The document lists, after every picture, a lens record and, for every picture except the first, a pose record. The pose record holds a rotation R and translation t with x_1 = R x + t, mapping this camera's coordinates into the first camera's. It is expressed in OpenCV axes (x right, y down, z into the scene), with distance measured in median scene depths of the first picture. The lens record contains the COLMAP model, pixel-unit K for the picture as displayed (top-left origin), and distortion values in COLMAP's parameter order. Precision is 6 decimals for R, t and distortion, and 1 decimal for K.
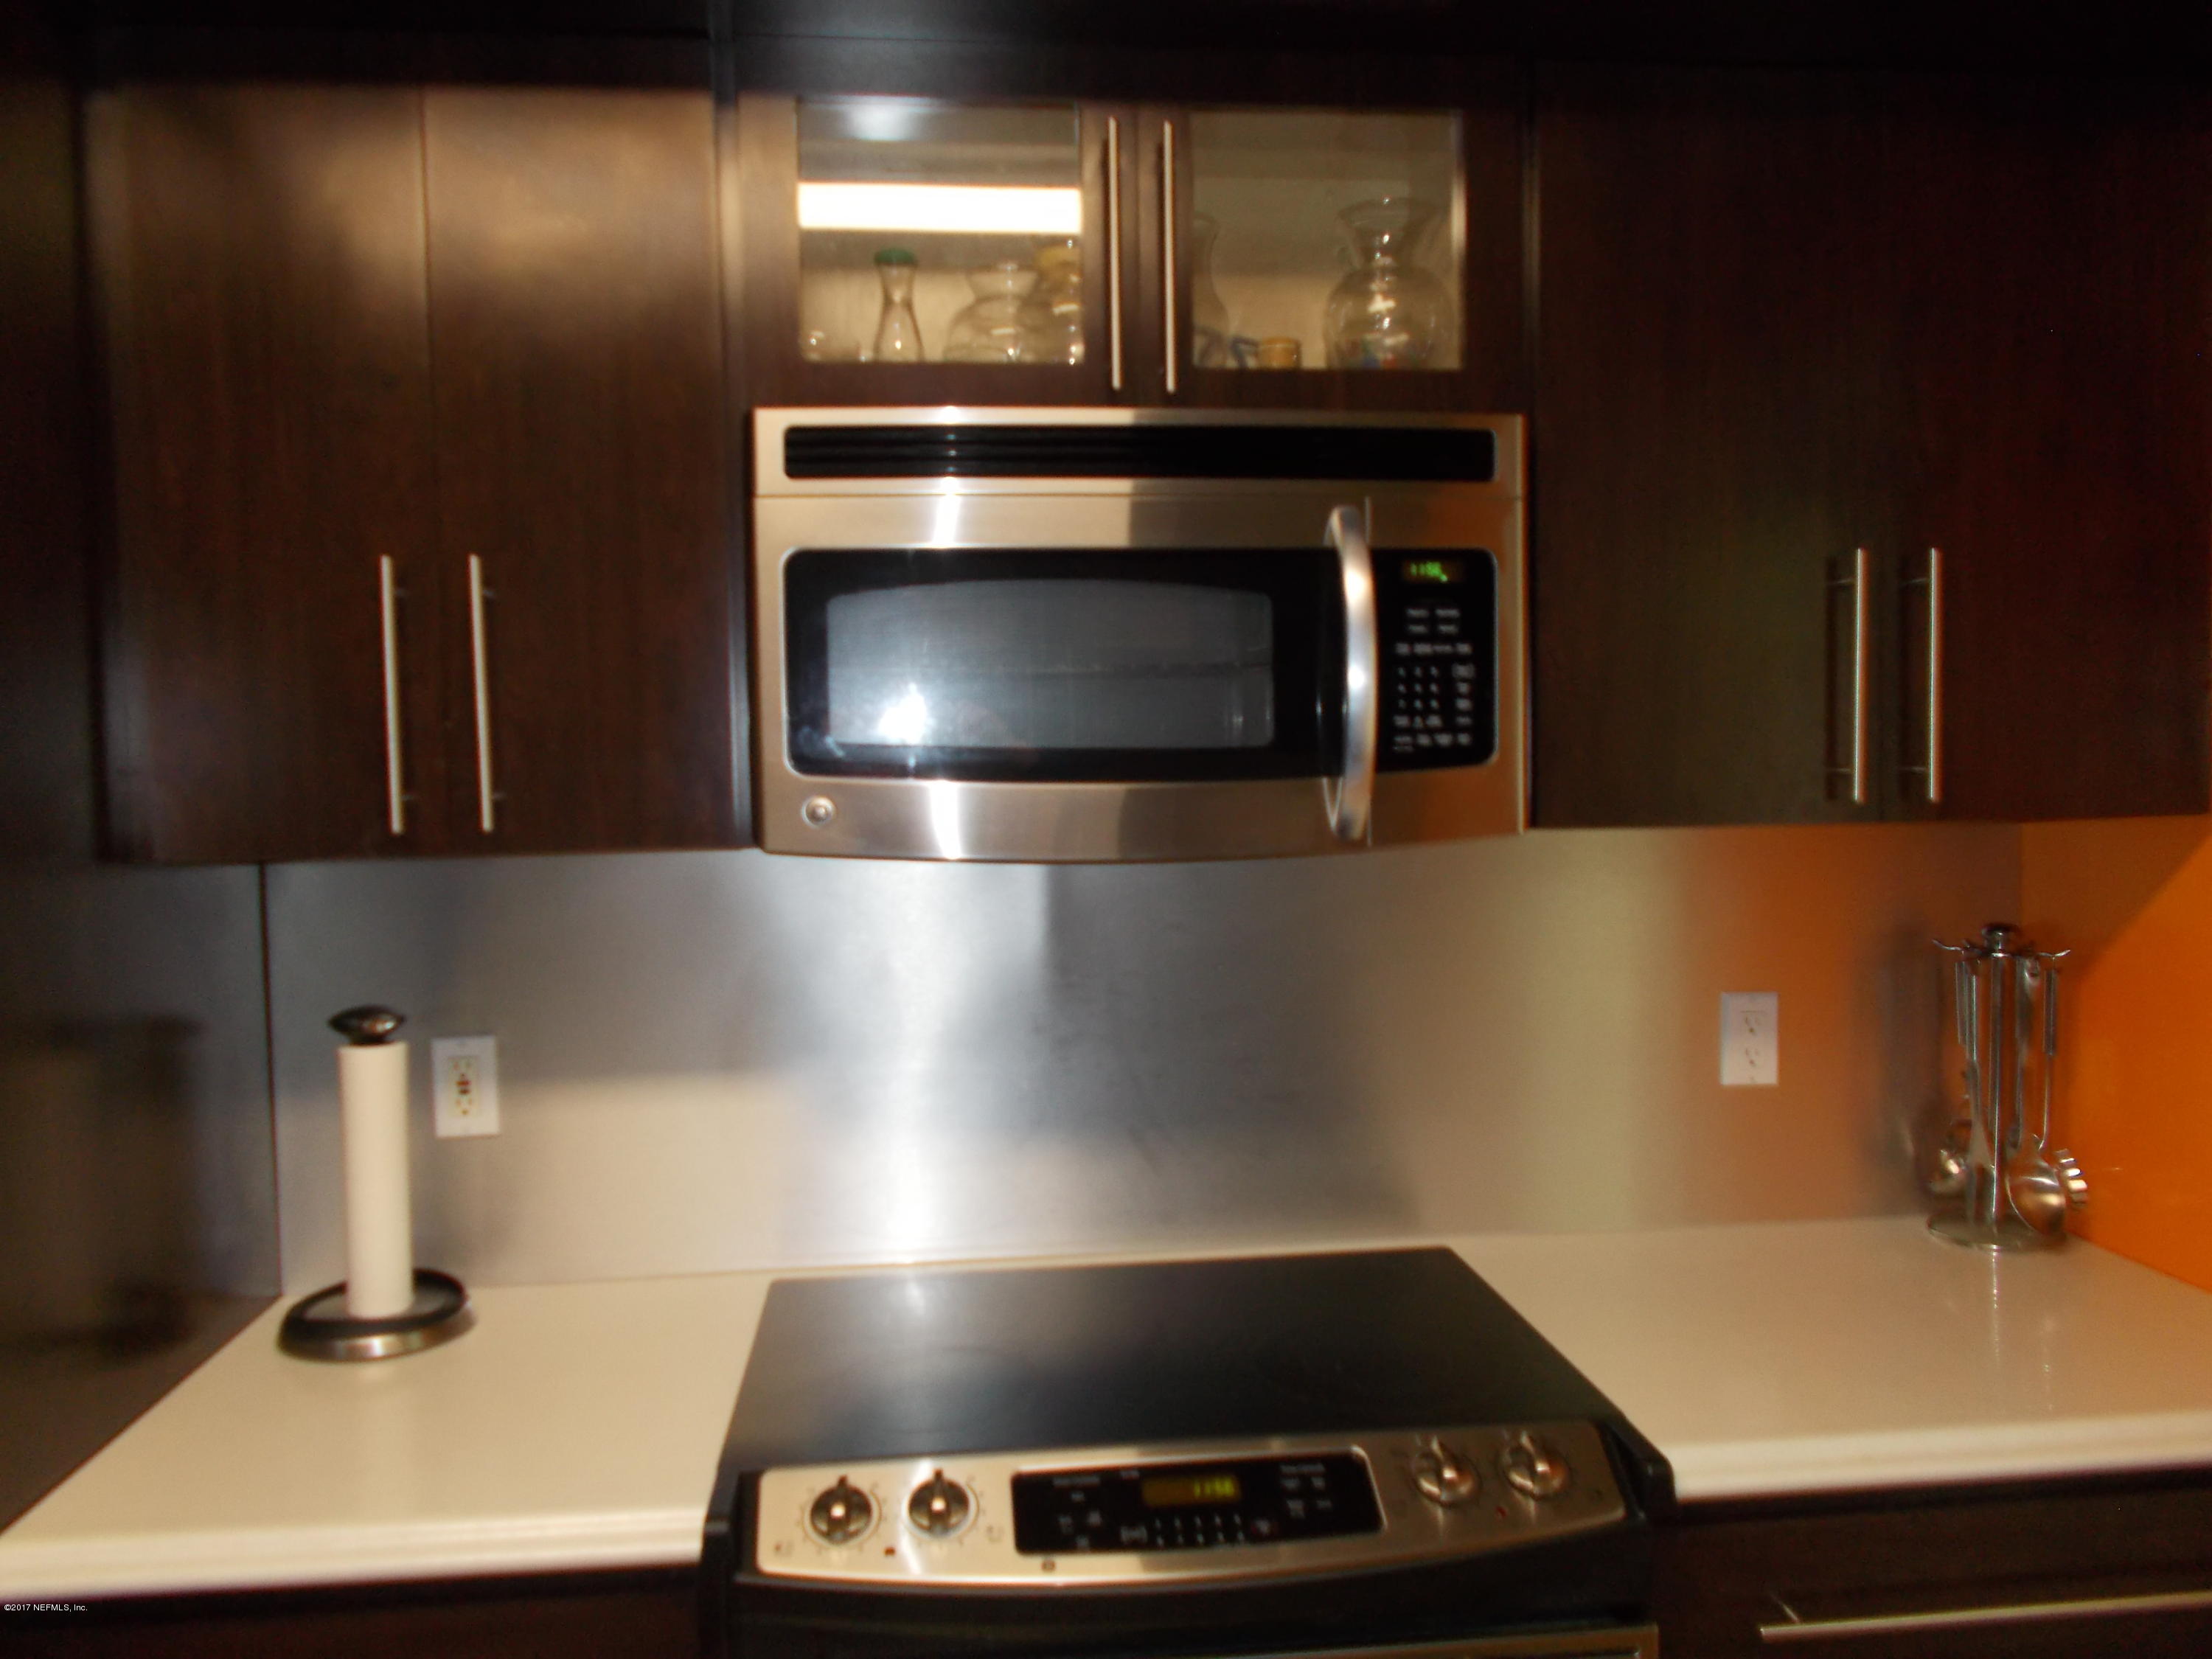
lens RADIAL K [[1707.9, 0, 1108.8], [0, 1707.9, 838.5], [0, 0, 1]] dist [0.002330, 0.004183]
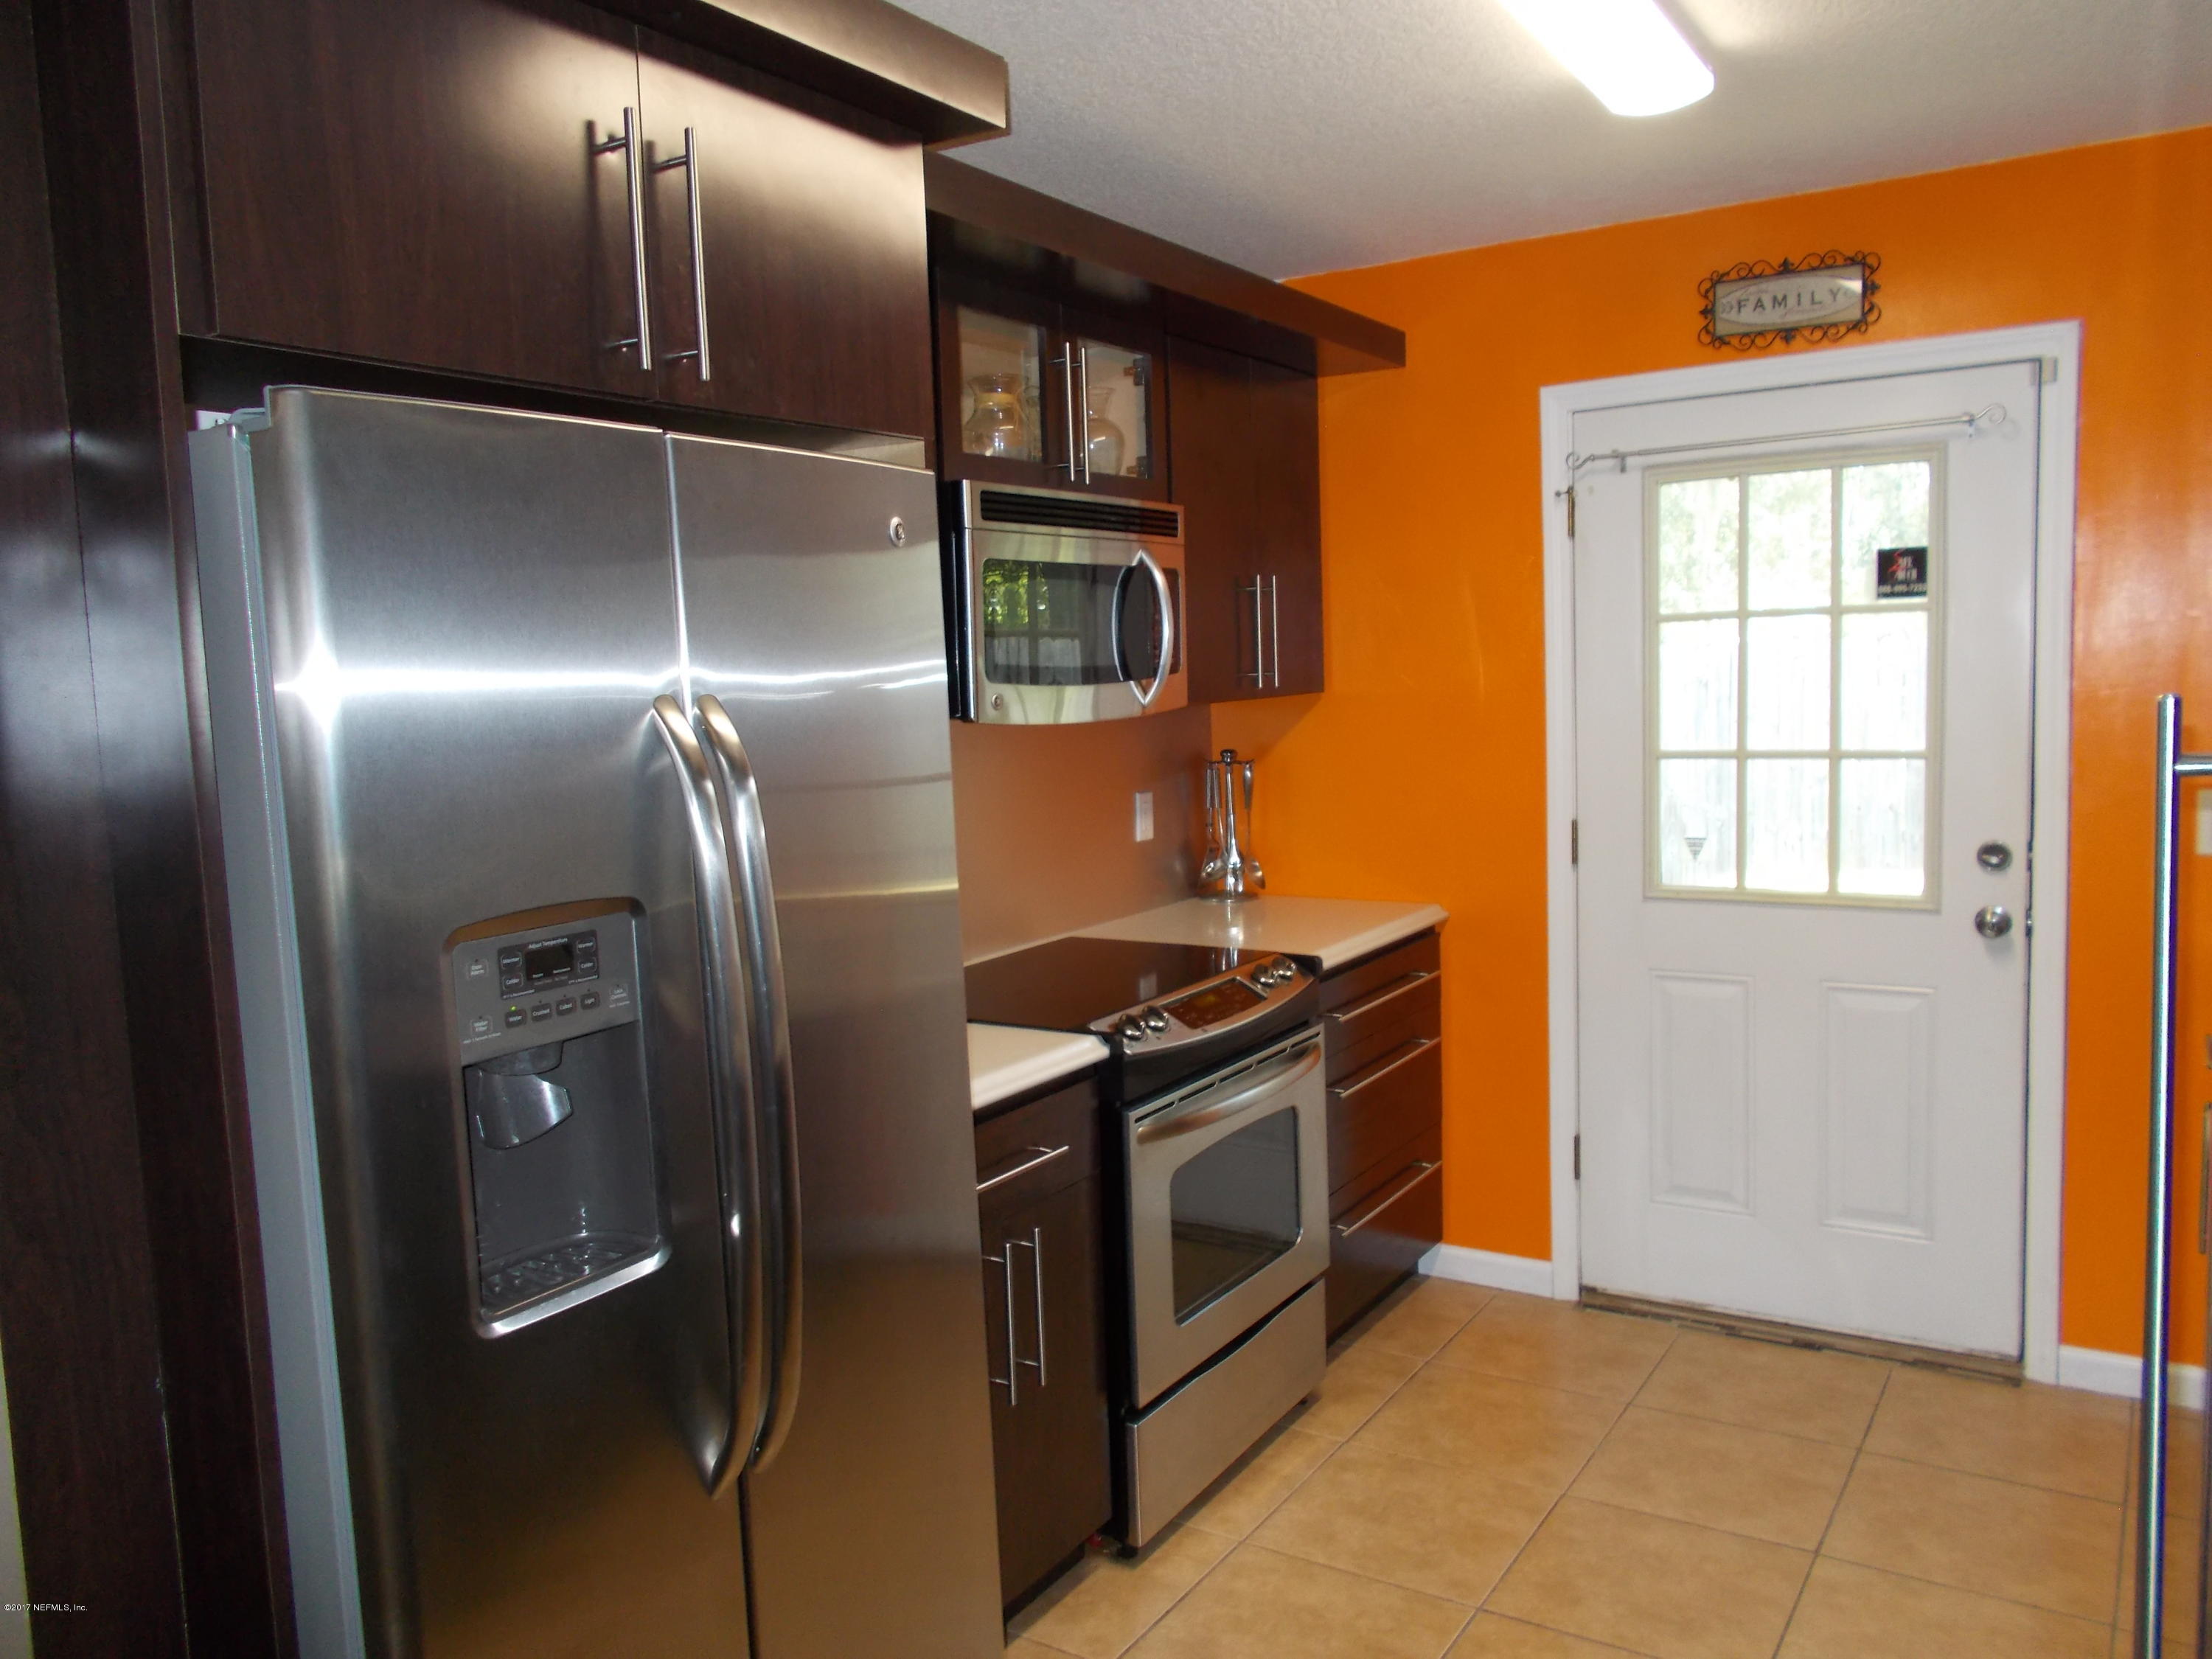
lens RADIAL K [[1707.9, 0, 1092.9], [0, 1707.9, 827.0], [0, 0, 1]] dist [0.002330, 0.004183]
pose [[0.617190, -0.079581, 0.782779, -1.537578], [0.064711, 0.996636, 0.050300, 0.034565], [-0.784148, 0.019610, 0.620264, -0.221956]]
